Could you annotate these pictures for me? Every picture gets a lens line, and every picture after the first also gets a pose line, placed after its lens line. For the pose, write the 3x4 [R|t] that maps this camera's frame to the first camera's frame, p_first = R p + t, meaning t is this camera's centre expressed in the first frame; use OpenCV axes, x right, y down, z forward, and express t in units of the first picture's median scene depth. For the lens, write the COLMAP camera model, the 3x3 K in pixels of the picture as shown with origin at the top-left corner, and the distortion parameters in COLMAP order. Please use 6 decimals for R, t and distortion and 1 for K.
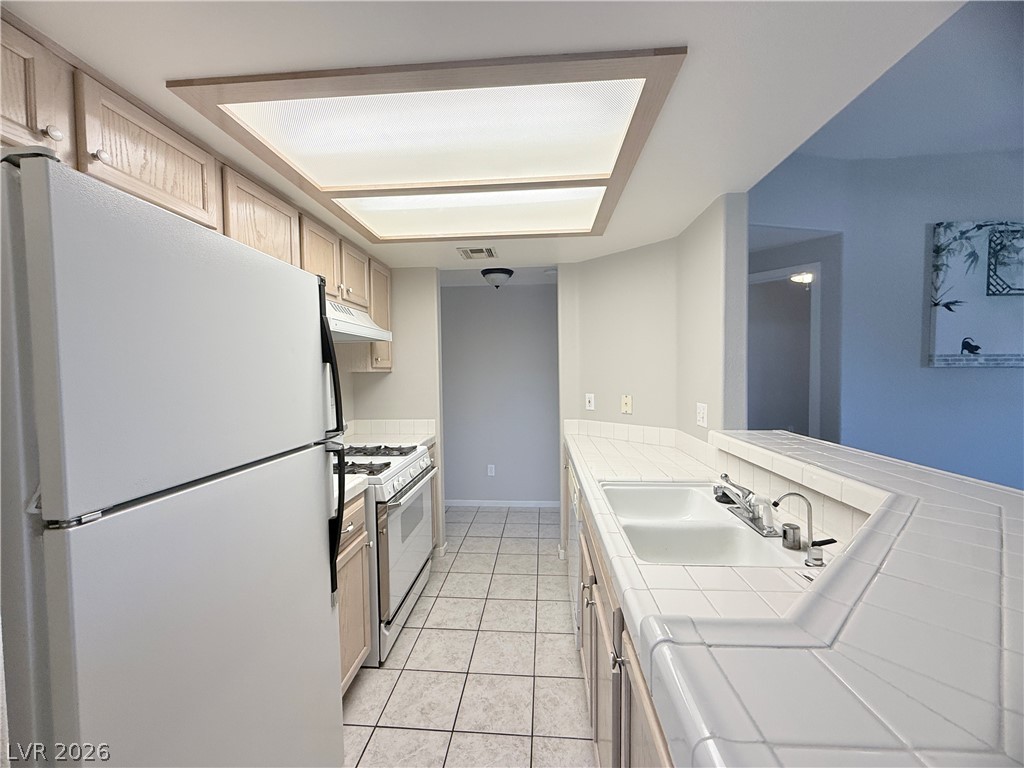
lens RADIAL K [[408.1, 0, 509.8], [0, 408.1, 381.8], [0, 0, 1]] dist [-0.001383, 0.000391]
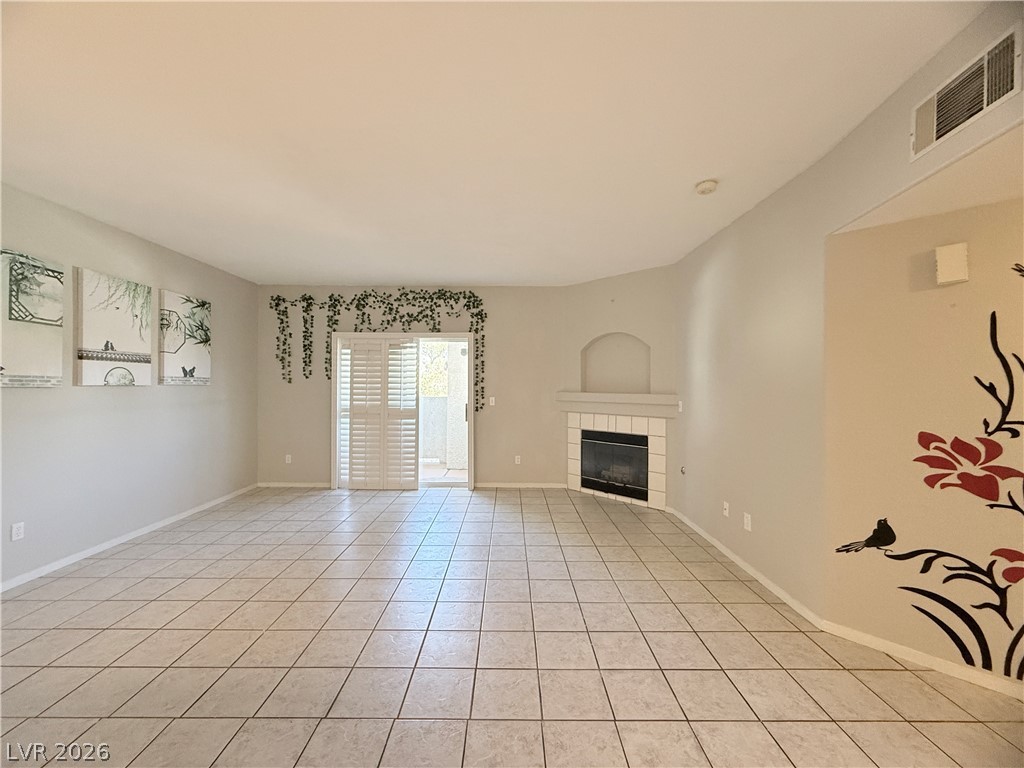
lens RADIAL K [[408.1, 0, 511.1], [0, 408.1, 386.5], [0, 0, 1]] dist [-0.001383, 0.000391]
pose [[-0.082570, 0.007305, 0.996558, 0.015353], [0.031850, 0.999482, -0.004687, 0.007925], [-0.996076, 0.031353, -0.082760, -0.199147]]
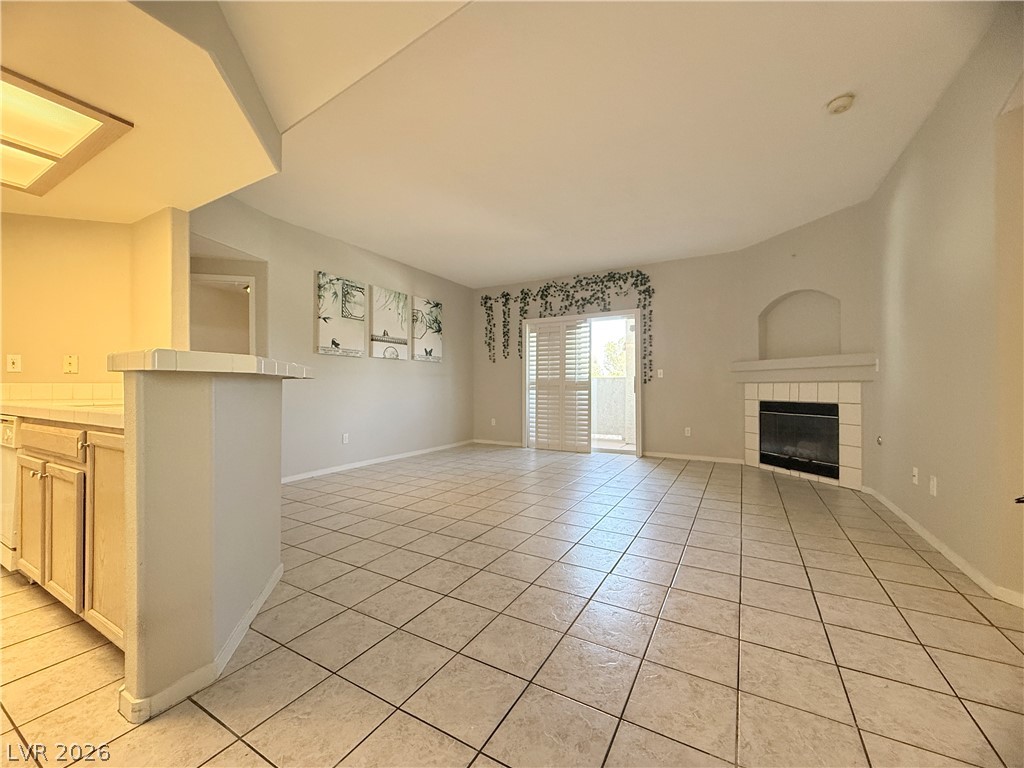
lens RADIAL K [[408.1, 0, 510.6], [0, 408.1, 386.5], [0, 0, 1]] dist [-0.001383, 0.000391]
pose [[0.425434, 0.011698, 0.904914, -0.183636], [0.028596, 0.999243, -0.026361, 0.177077], [-0.904538, 0.037091, 0.424777, -0.476455]]
